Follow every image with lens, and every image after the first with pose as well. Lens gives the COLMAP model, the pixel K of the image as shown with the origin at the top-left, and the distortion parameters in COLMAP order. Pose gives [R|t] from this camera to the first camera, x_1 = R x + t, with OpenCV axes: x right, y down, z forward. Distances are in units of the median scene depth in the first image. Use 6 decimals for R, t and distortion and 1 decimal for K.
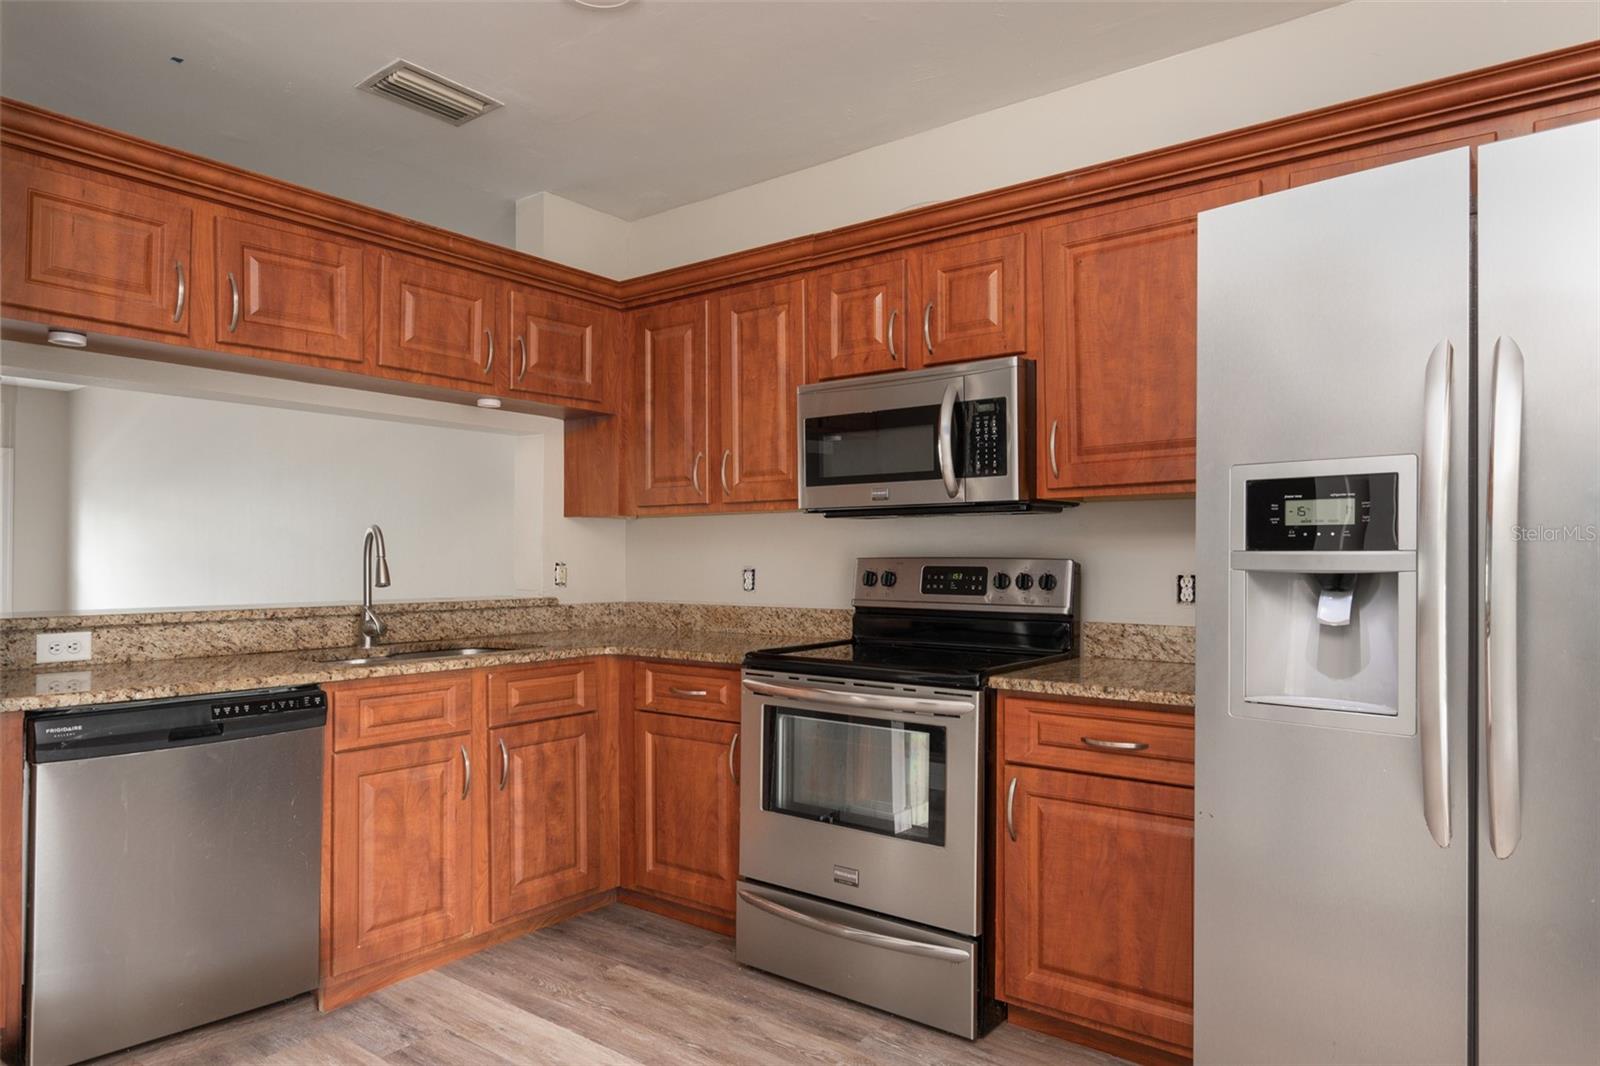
lens RADIAL K [[987.9, 0, 799.4], [0, 987.9, 545.7], [0, 0, 1]] dist [0.000546, 0.000126]
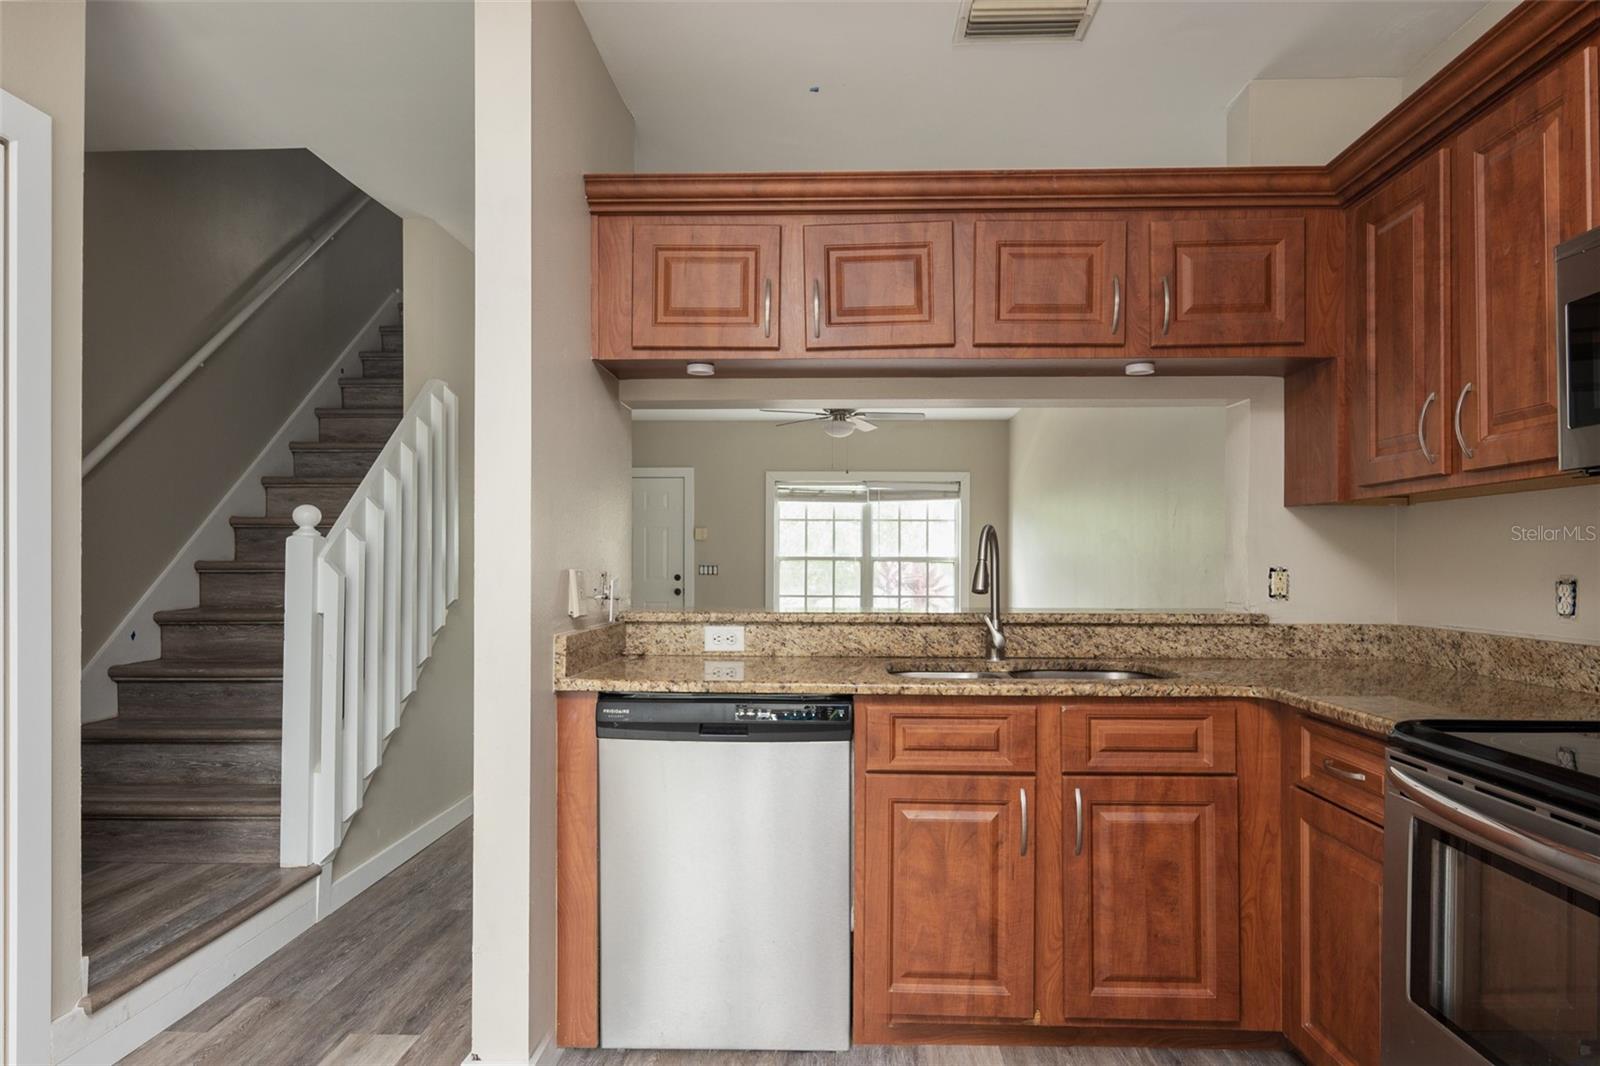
lens RADIAL K [[987.9, 0, 805.5], [0, 987.9, 559.1], [0, 0, 1]] dist [0.000546, 0.000126]
pose [[0.576275, -0.002420, -0.817252, 0.198221], [0.009515, 0.999948, 0.003748, 0.005203], [0.817200, -0.009936, 0.576268, 0.331230]]
